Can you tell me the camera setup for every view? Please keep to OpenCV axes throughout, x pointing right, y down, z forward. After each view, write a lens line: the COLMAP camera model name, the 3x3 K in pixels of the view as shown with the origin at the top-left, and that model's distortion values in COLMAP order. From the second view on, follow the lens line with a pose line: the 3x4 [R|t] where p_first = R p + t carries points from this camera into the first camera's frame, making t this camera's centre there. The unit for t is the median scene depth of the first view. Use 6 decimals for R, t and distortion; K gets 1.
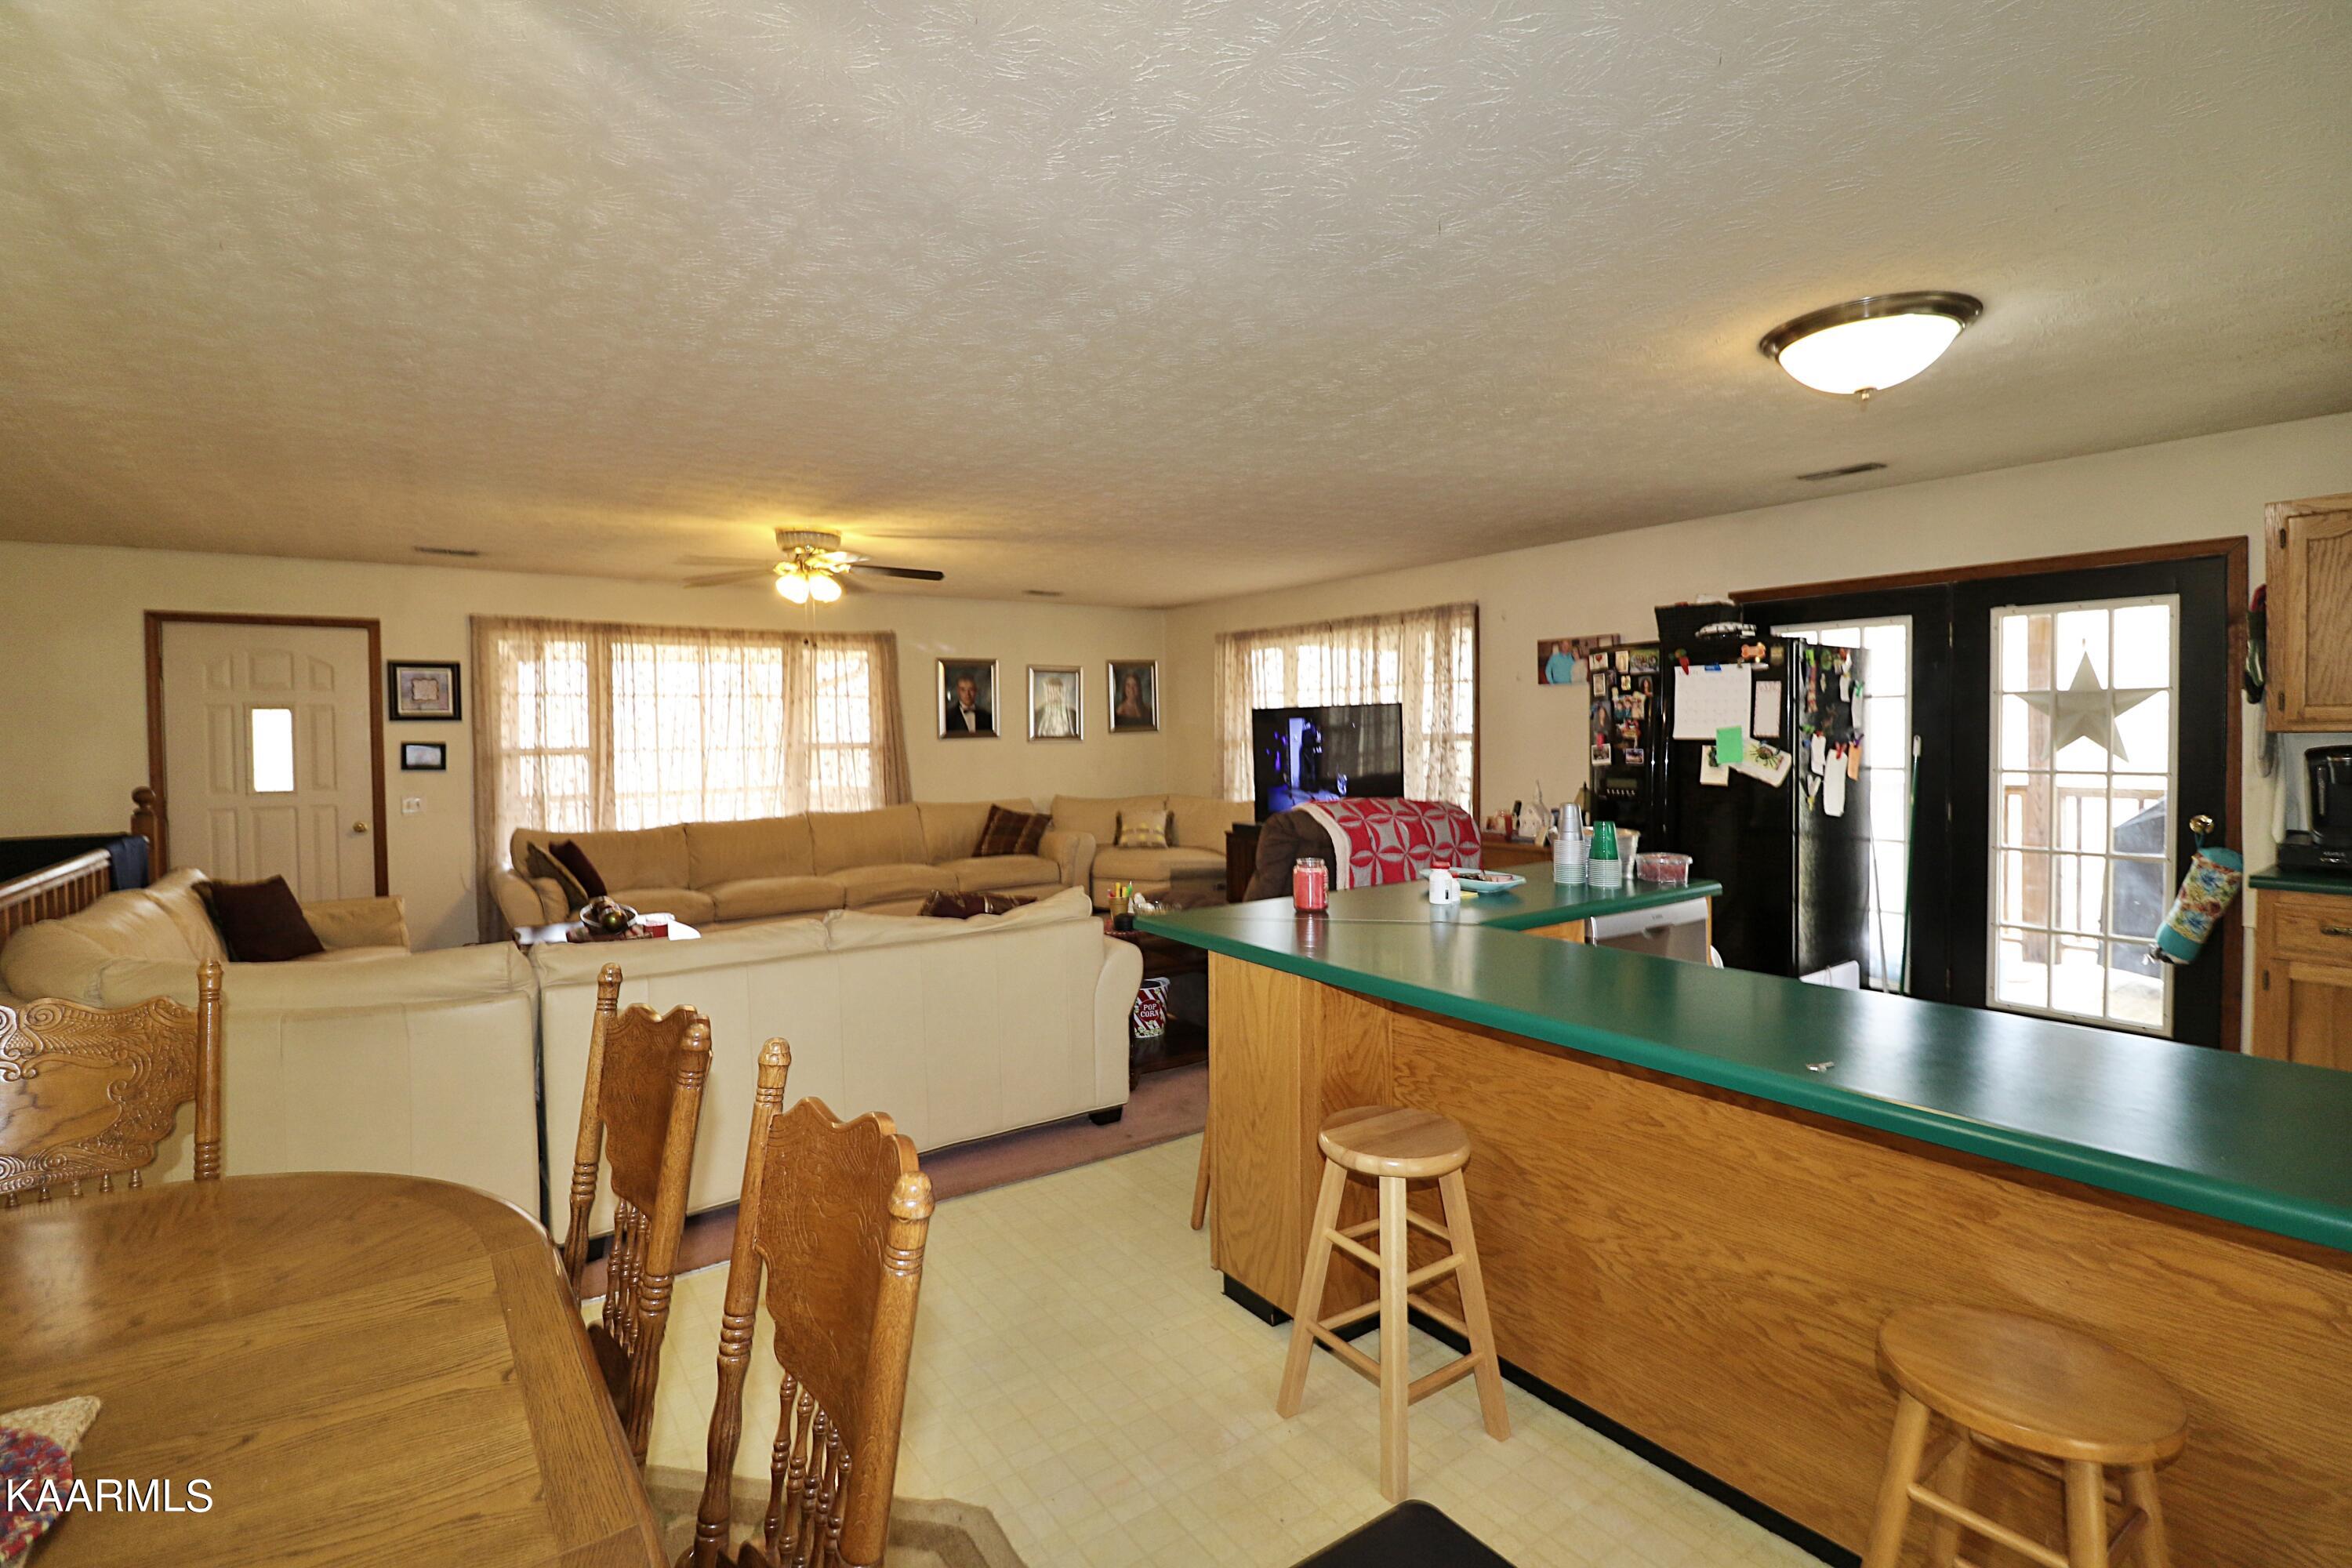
lens RADIAL K [[1075.9, 0, 1168.9], [0, 1075.9, 762.2], [0, 0, 1]] dist [0.000626, -0.013473]
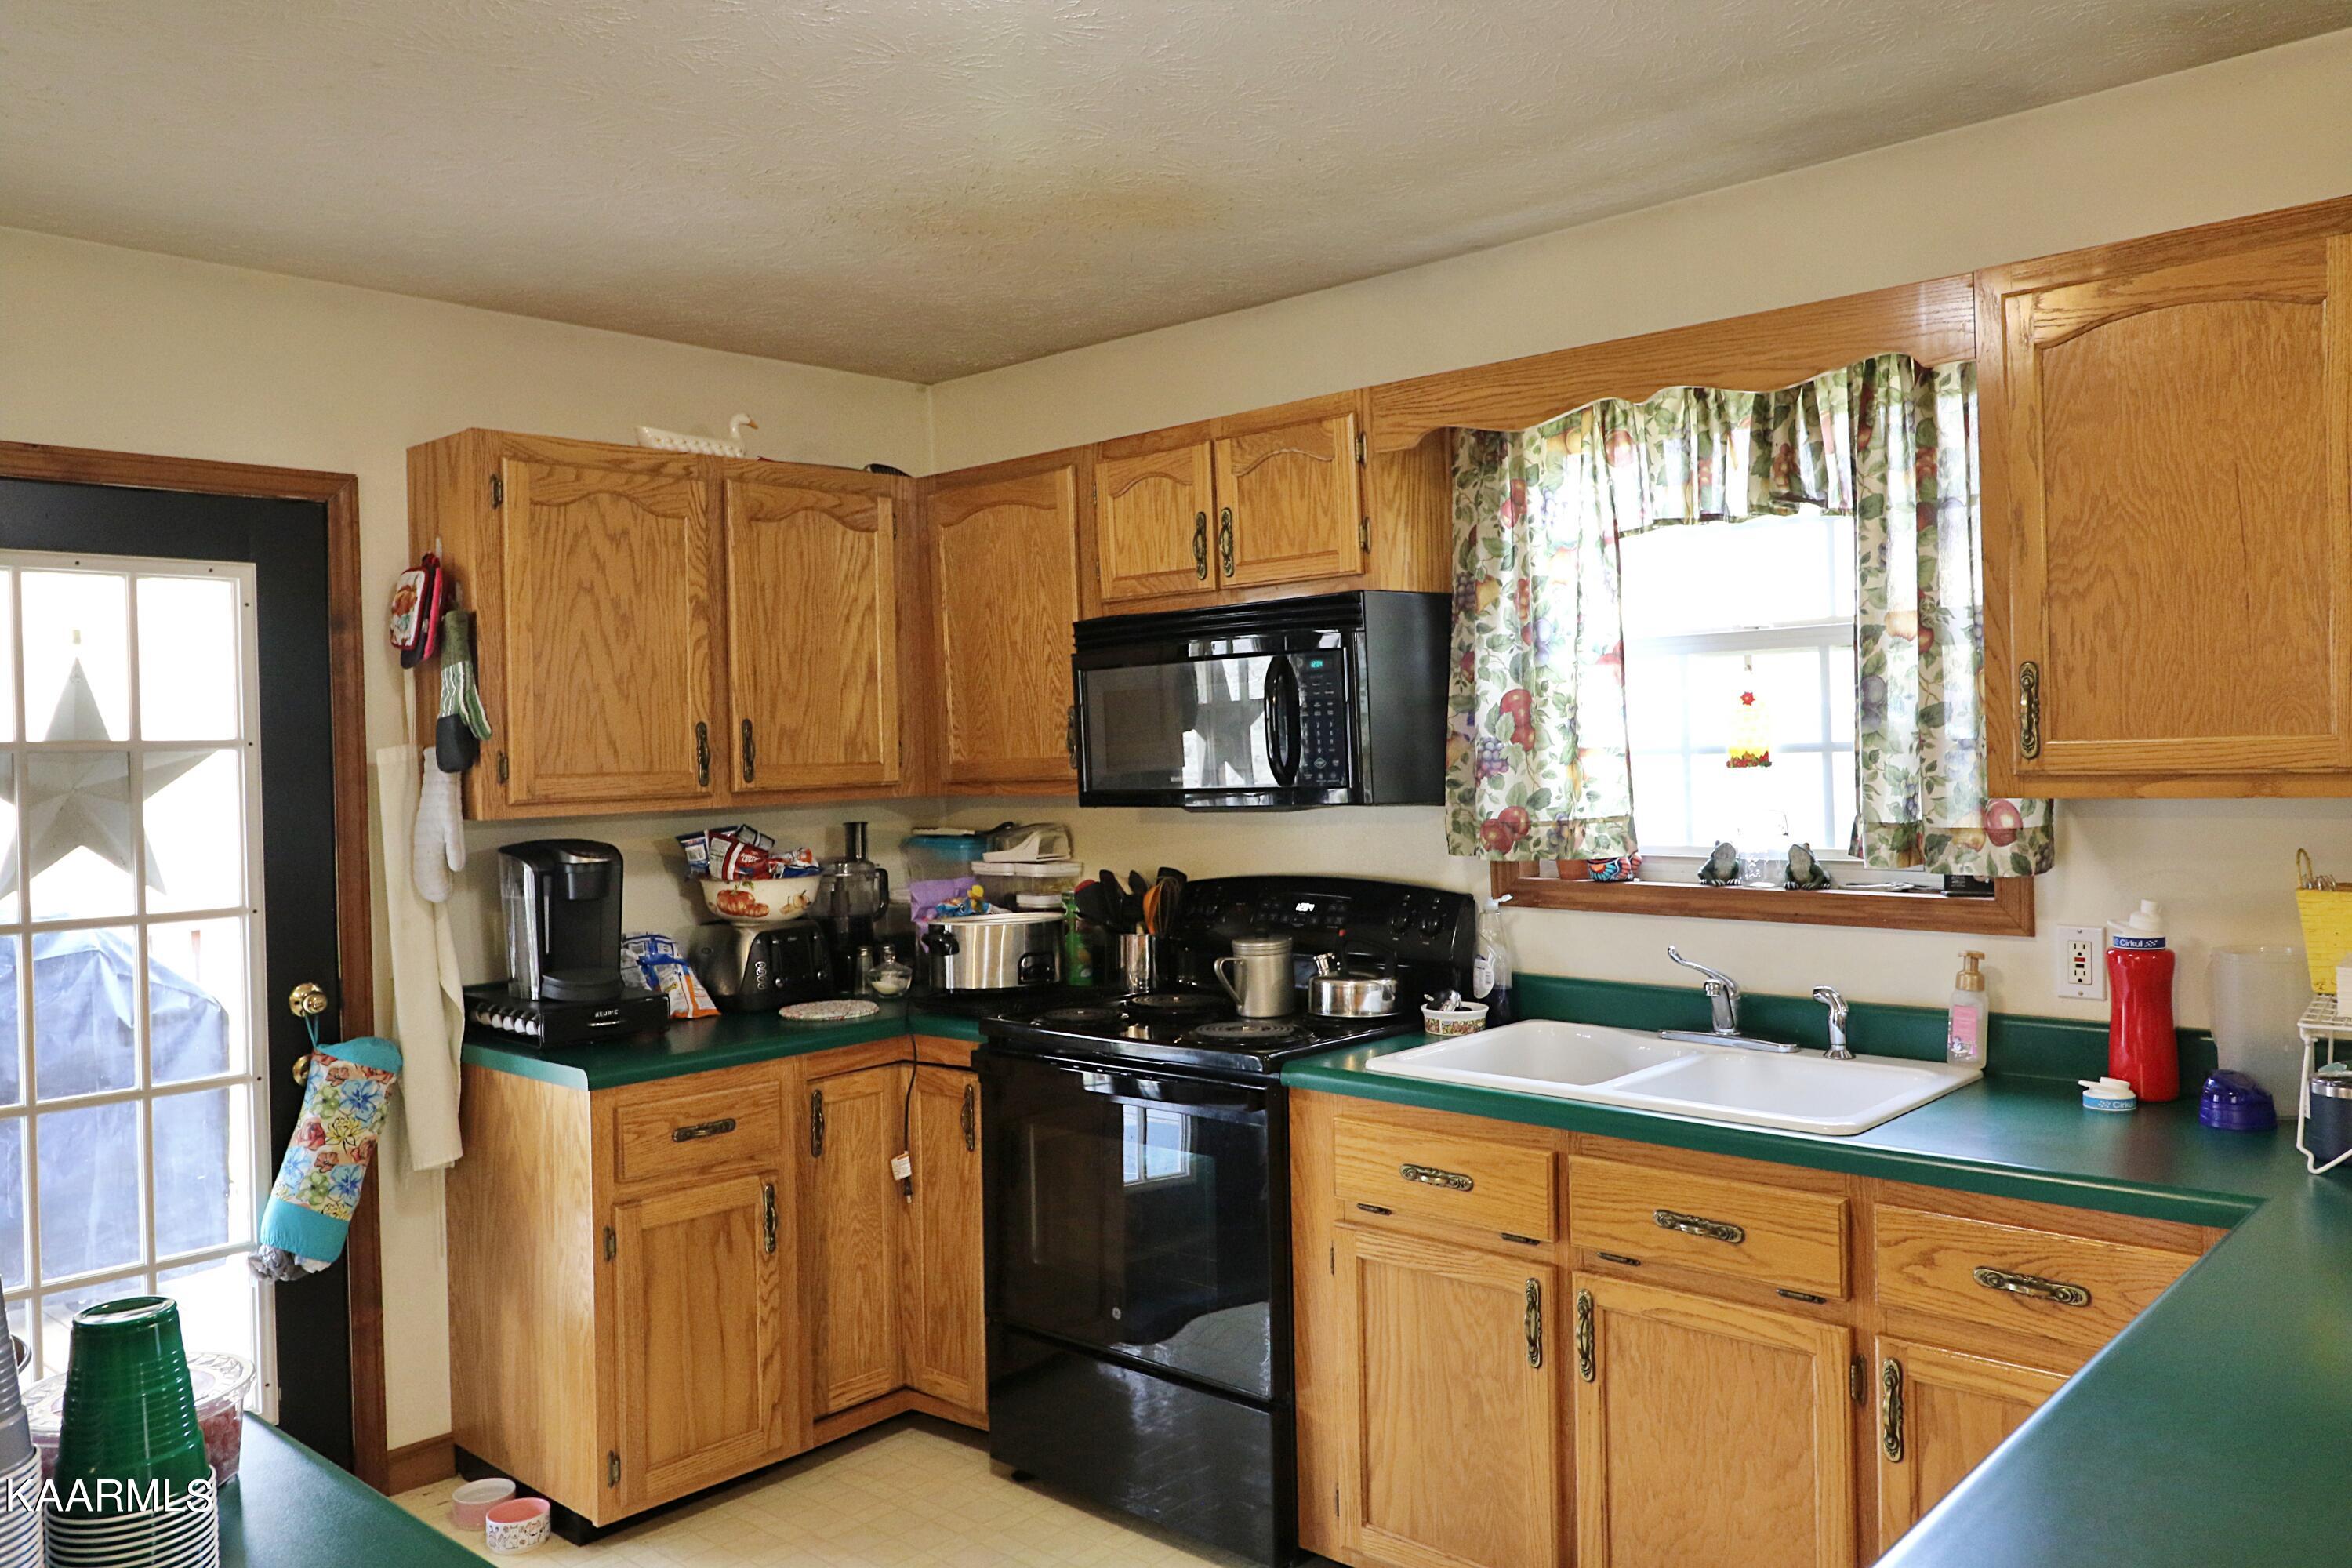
lens RADIAL K [[1746.3, 0, 1158.3], [0, 1746.3, 765.0], [0, 0, 1]] dist [0.005798, 0.001043]
pose [[-0.207419, 0.013933, 0.978153, 0.020429], [0.058419, 0.998290, -0.001832, -0.026378], [-0.976506, 0.056763, -0.207878, 0.619543]]
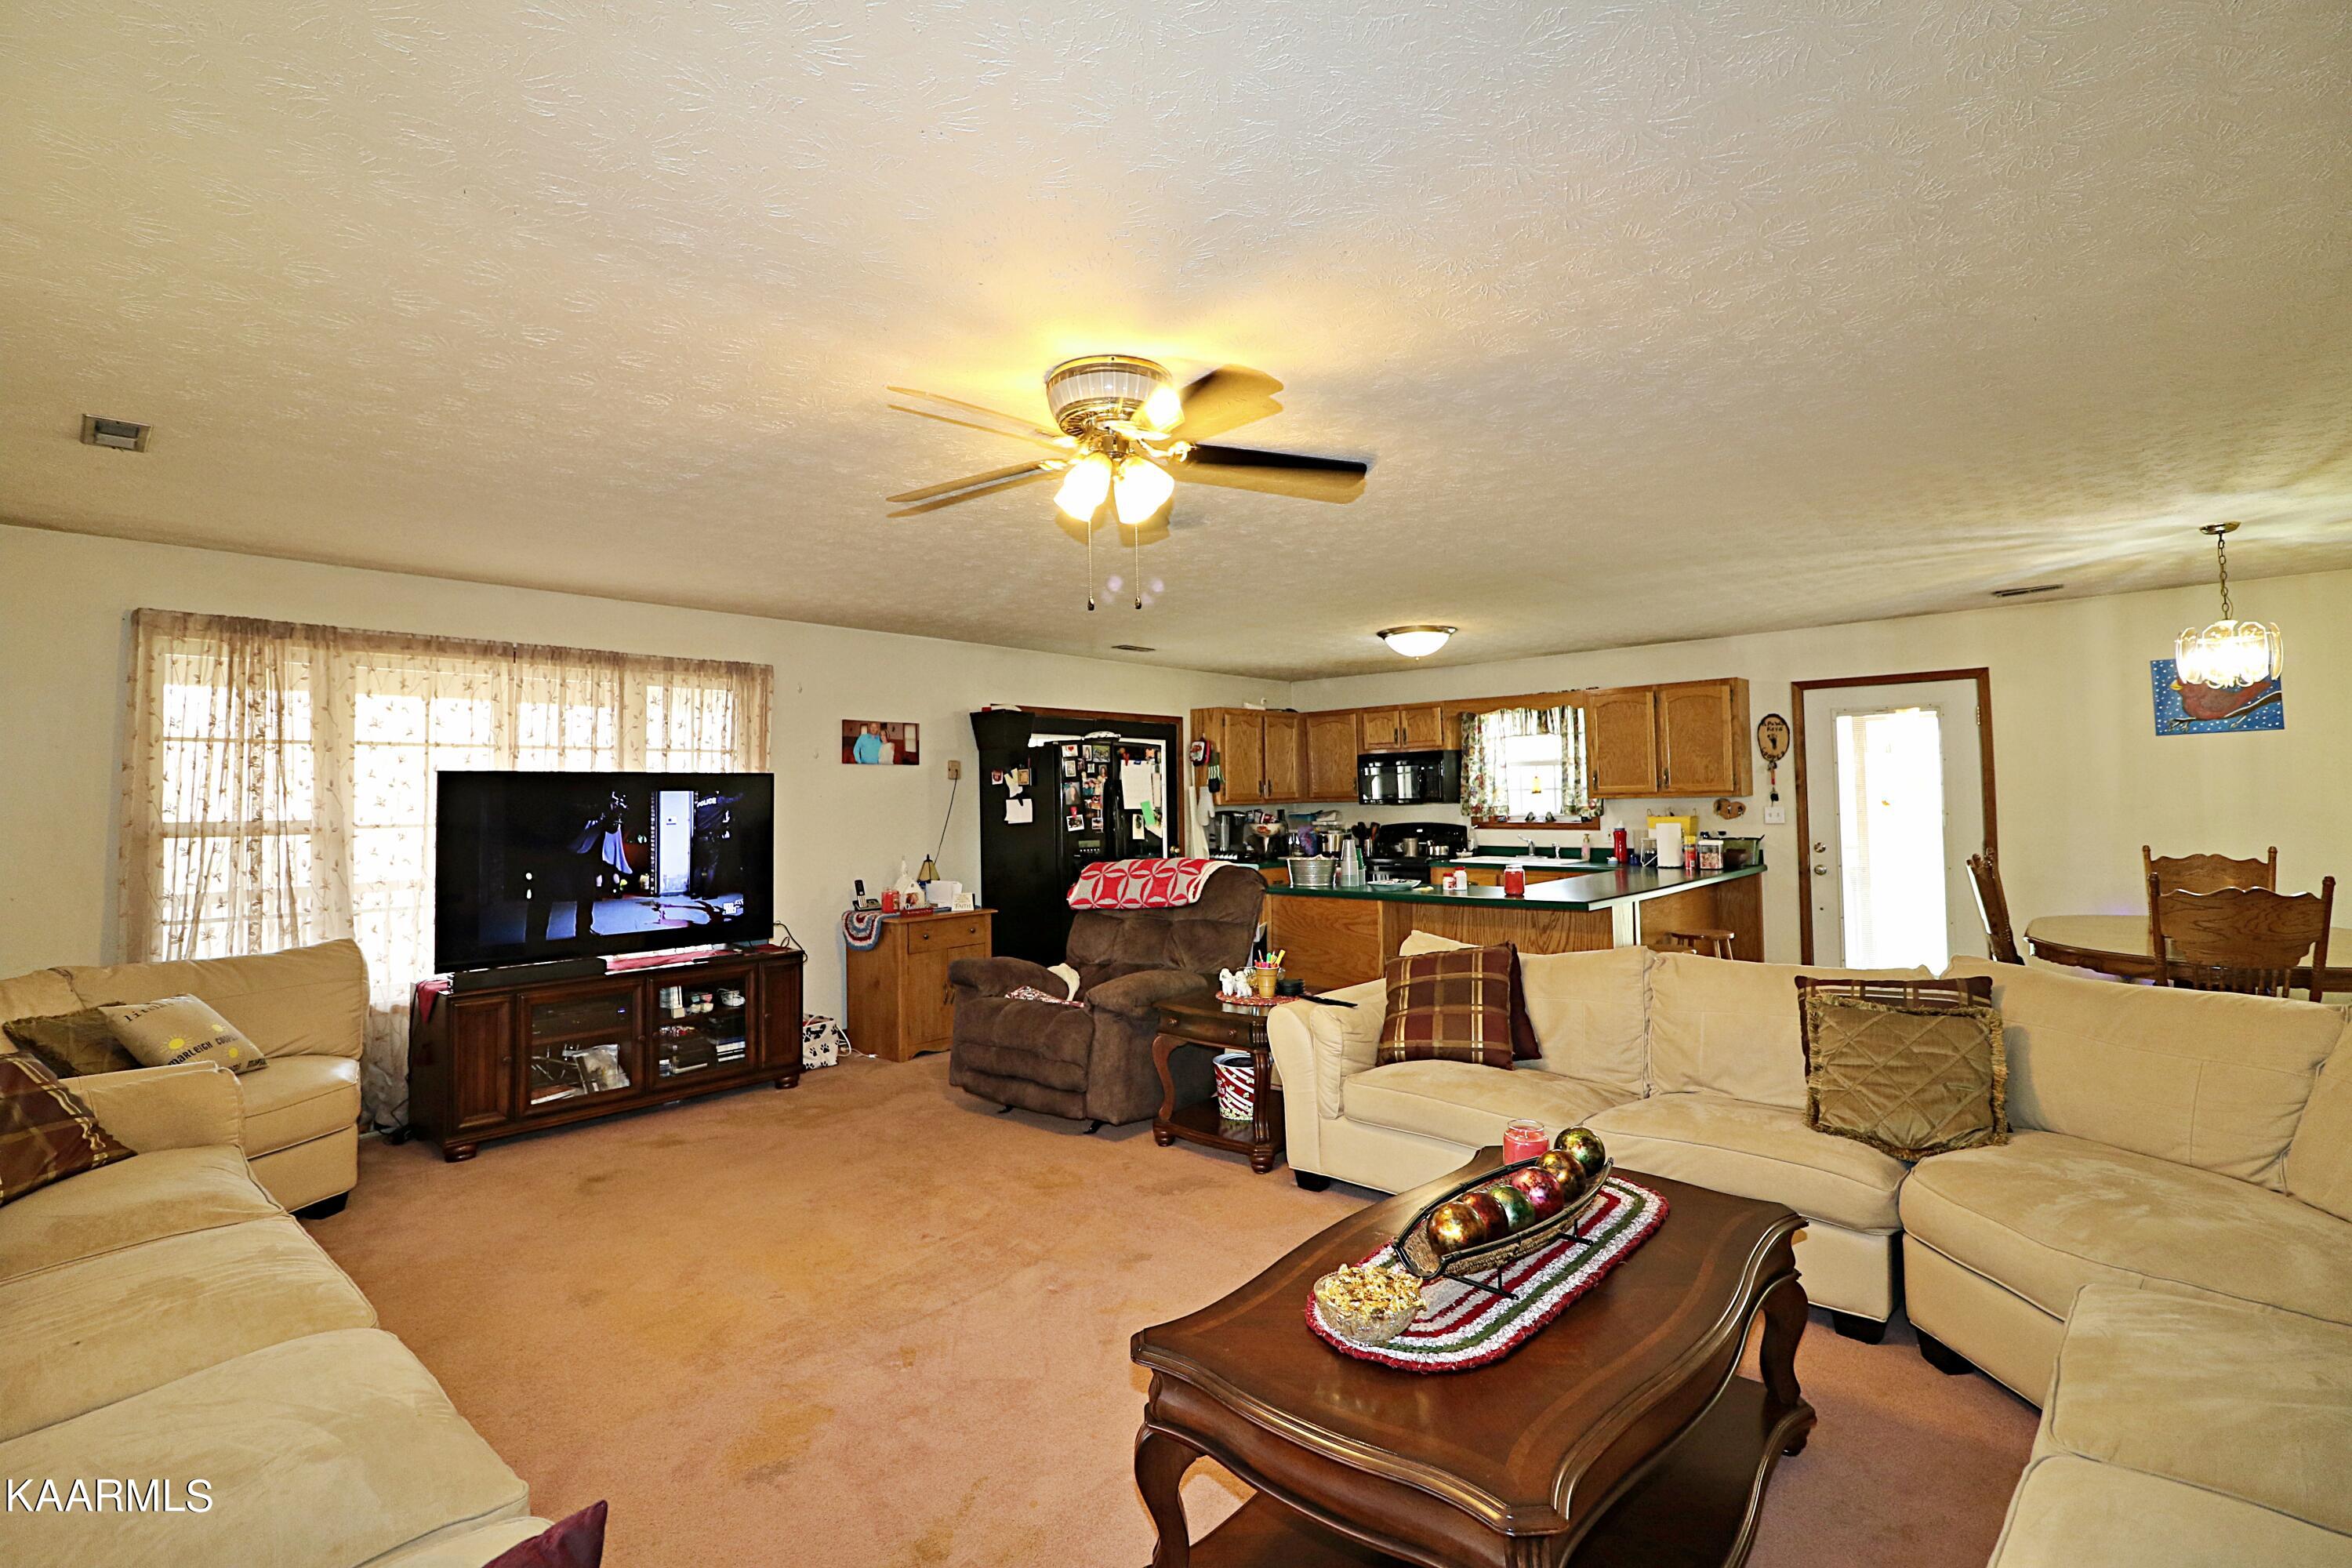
lens RADIAL K [[1075.9, 0, 1168.9], [0, 1075.9, 762.2], [0, 0, 1]] dist [0.000626, -0.013473]
pose [[-0.222239, 0.054680, 0.973458, -0.908814], [0.050554, 0.997729, -0.044502, -0.016796], [-0.973681, 0.039322, -0.224499, 1.209881]]
